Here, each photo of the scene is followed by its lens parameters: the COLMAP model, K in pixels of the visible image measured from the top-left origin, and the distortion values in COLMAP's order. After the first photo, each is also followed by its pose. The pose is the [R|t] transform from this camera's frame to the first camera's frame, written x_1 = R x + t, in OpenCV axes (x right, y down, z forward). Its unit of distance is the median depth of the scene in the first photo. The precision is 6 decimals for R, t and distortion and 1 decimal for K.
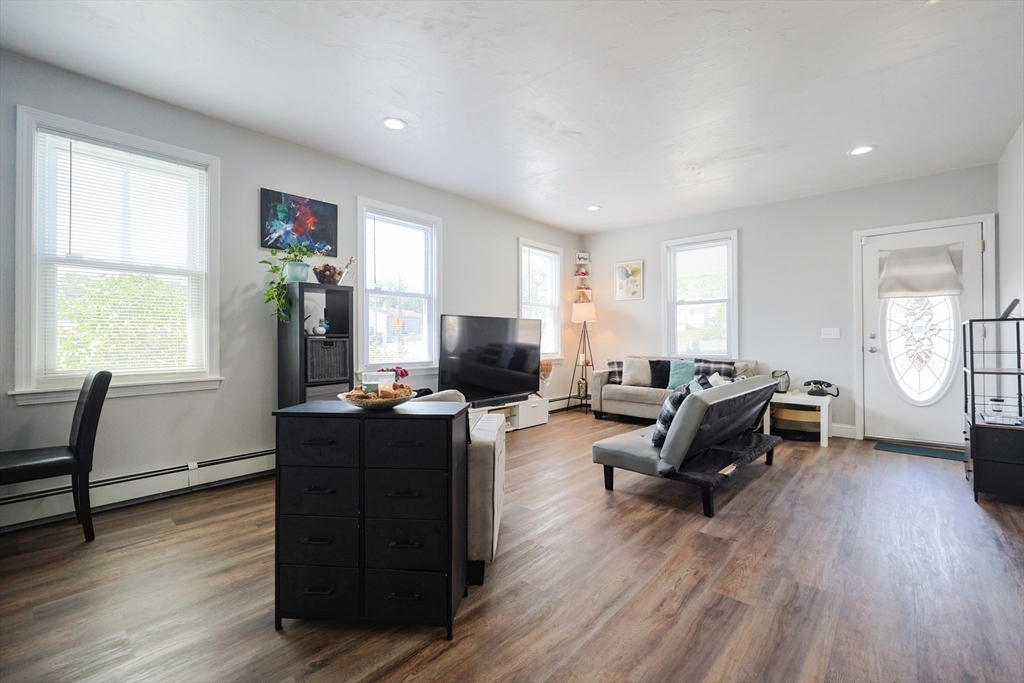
lens RADIAL K [[438.8, 0, 519.1], [0, 438.8, 337.2], [0, 0, 1]] dist [-0.000623, -0.000120]
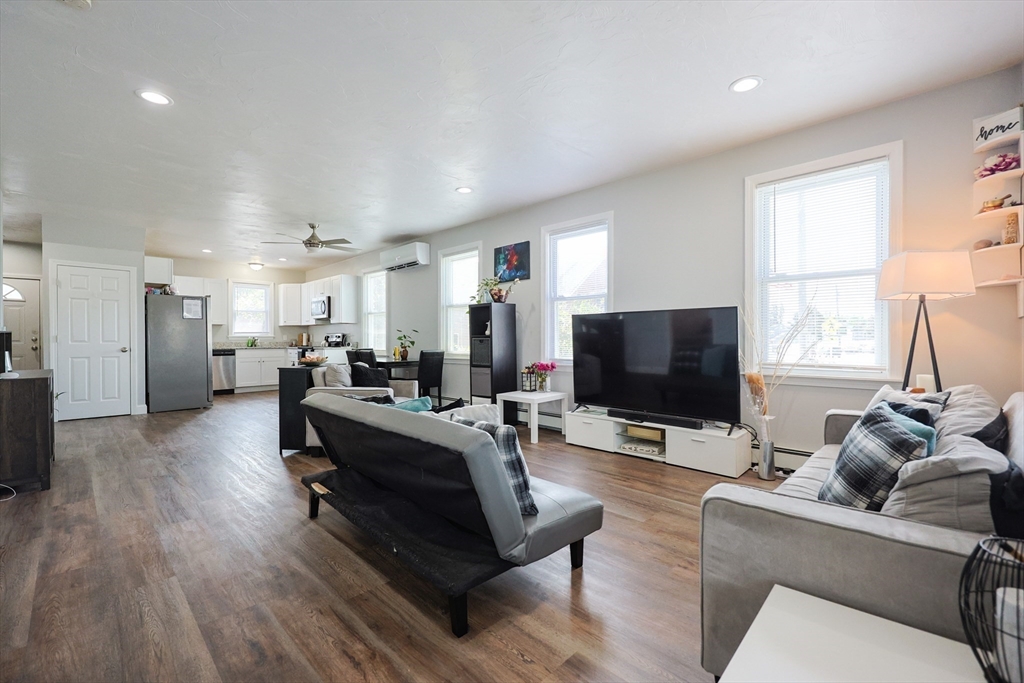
lens RADIAL K [[433.2, 0, 525.1], [0, 433.2, 345.4], [0, 0, 1]] dist [-0.018228, 0.000012]
pose [[-0.043240, 0.017555, -0.998910, 0.816216], [0.004910, 0.999837, 0.017359, 0.002576], [0.999053, -0.004154, -0.043320, 0.901228]]
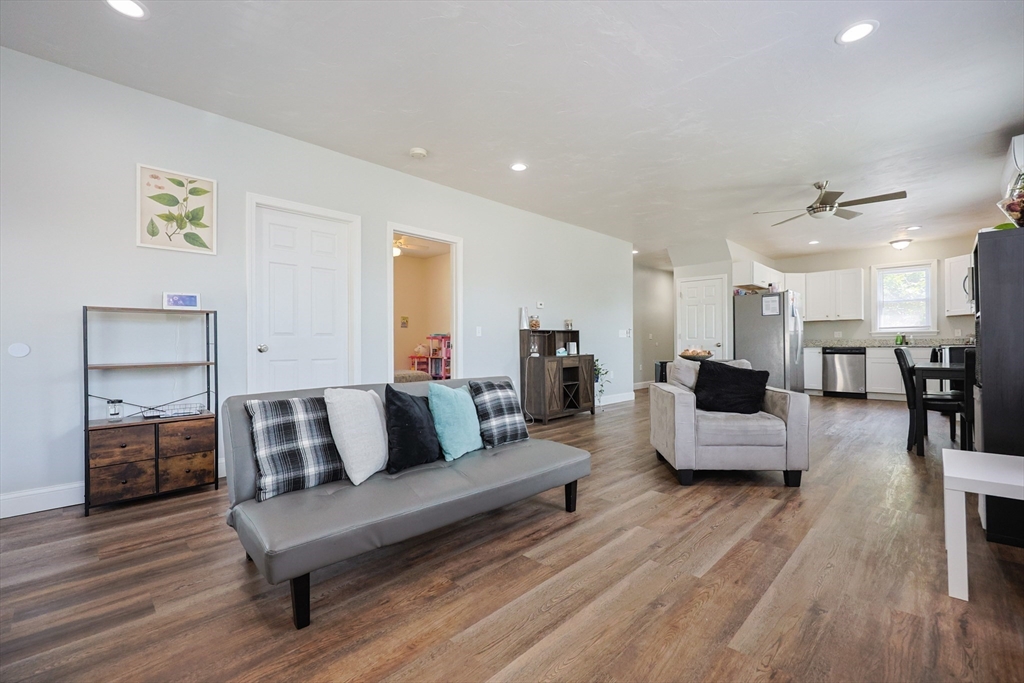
lens RADIAL K [[435.7, 0, 516.6], [0, 435.7, 341.5], [0, 0, 1]] dist [-0.003313, -0.000137]
pose [[-0.998226, 0.007753, 0.059028, 0.184875], [0.007268, 0.999938, -0.008421, 0.028892], [-0.059089, -0.007977, -0.998221, 1.262039]]
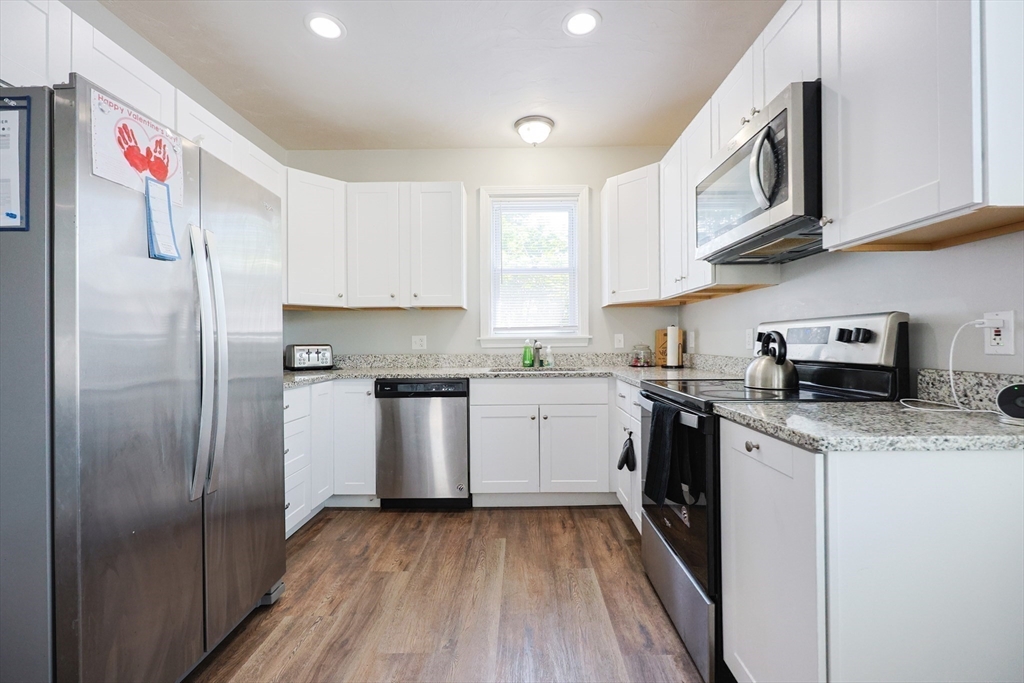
lens RADIAL K [[446.9, 0, 512.0], [0, 446.9, 341.5], [0, 0, 1]] dist [-0.002417, -0.000439]
pose [[-0.765794, 0.009236, -0.643020, -0.678271], [0.012680, 0.999919, -0.000739, -0.005448], [0.642961, -0.008719, -0.765849, 0.063872]]
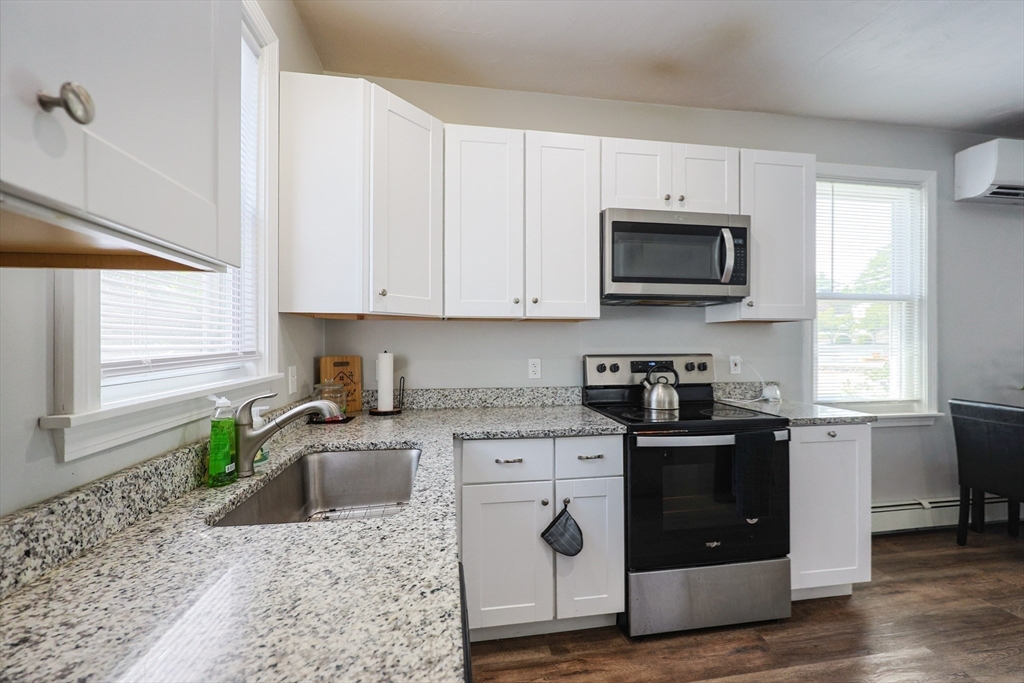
lens RADIAL K [[441.4, 0, 518.9], [0, 441.4, 341.7], [0, 0, 1]] dist [-0.000377, -0.000055]
pose [[0.779729, 0.002038, -0.626114, -0.918142], [0.000708, 0.999991, 0.004137, -0.041344], [0.626117, -0.003669, 0.779721, -0.607143]]
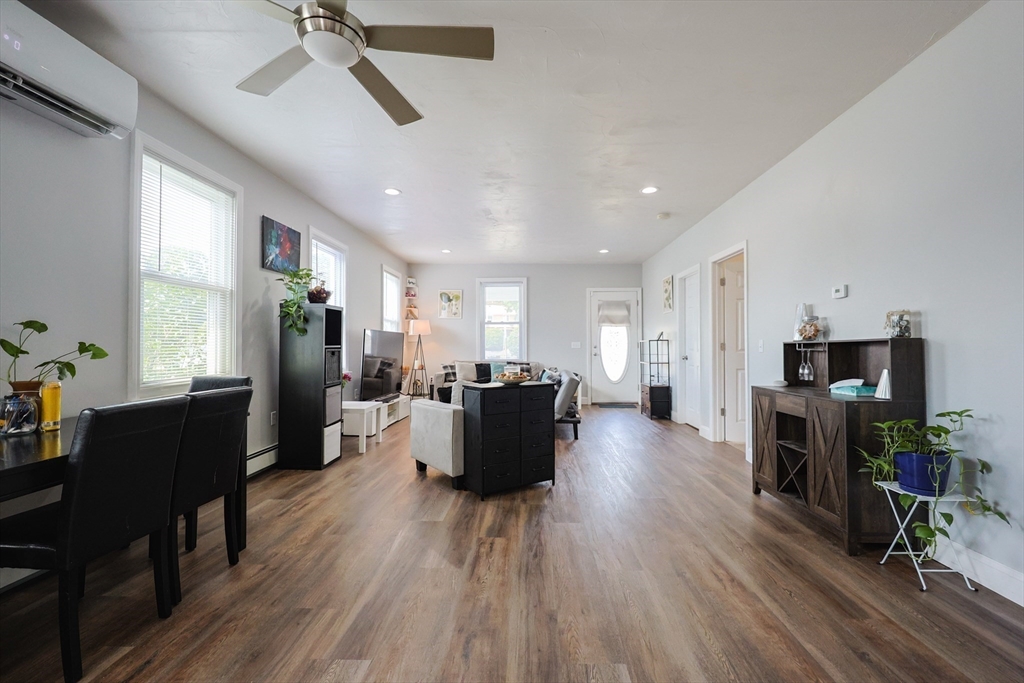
lens RADIAL K [[438.8, 0, 519.1], [0, 438.8, 337.2], [0, 0, 1]] dist [-0.000623, -0.000120]
pose [[0.775764, 0.014317, 0.630861, -0.595955], [-0.002343, 0.999801, -0.019810, -0.005220], [-0.631019, 0.013890, 0.775643, -0.216892]]
